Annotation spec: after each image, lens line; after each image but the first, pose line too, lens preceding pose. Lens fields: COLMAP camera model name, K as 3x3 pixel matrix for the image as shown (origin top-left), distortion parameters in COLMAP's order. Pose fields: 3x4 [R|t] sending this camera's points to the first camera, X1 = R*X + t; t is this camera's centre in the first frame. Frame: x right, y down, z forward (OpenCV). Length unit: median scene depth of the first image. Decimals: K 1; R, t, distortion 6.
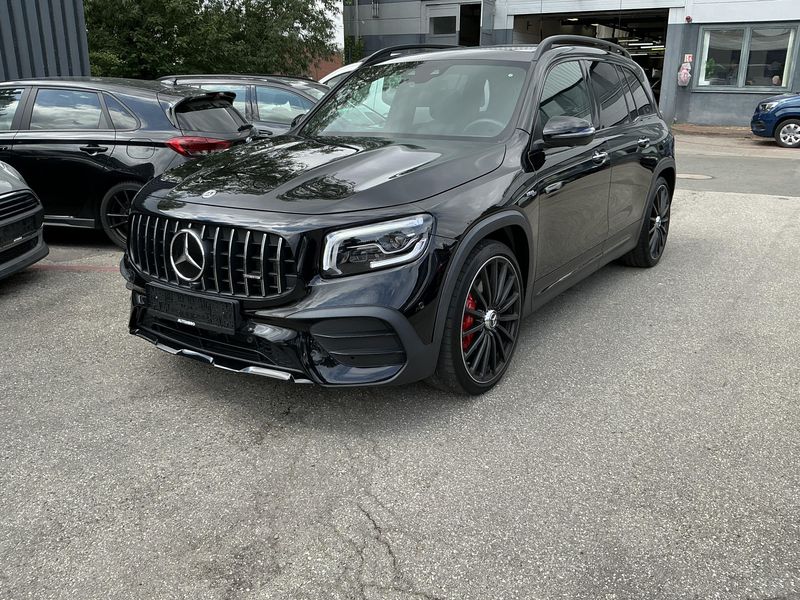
lens RADIAL K [[668.2, 0, 400.0], [0, 668.2, 300.0], [0, 0, 1]] dist [0.097667, -0.213926]
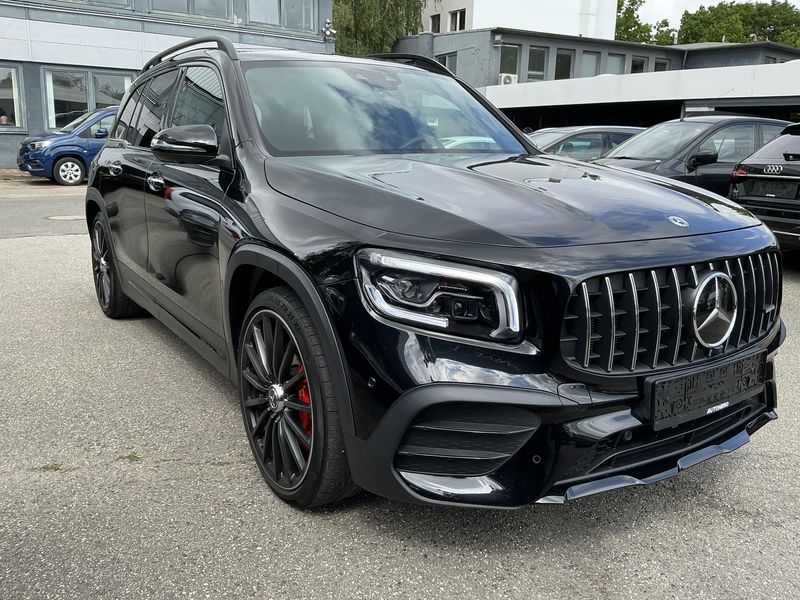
lens RADIAL K [[668.2, 0, 400.0], [0, 668.2, 300.0], [0, 0, 1]] dist [0.097667, -0.213926]
pose [[0.380865, -0.202401, 0.902206, -1.031238], [0.260858, 0.959632, 0.105163, -0.226705], [-0.887071, 0.195295, 0.418288, 0.976770]]
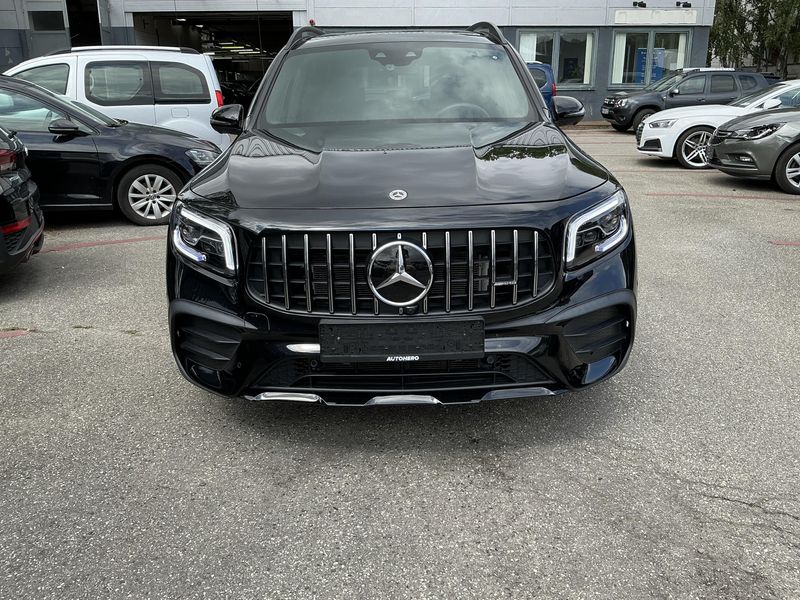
lens RADIAL K [[676.0, 0, 399.0], [0, 676.0, 285.9], [0, 0, 1]] dist [0.076936, -0.151270]
pose [[0.828988, -0.168366, 0.533322, -0.728937], [0.182800, 0.982803, 0.026121, -0.072306], [-0.528549, 0.075837, 0.845509, 0.324876]]
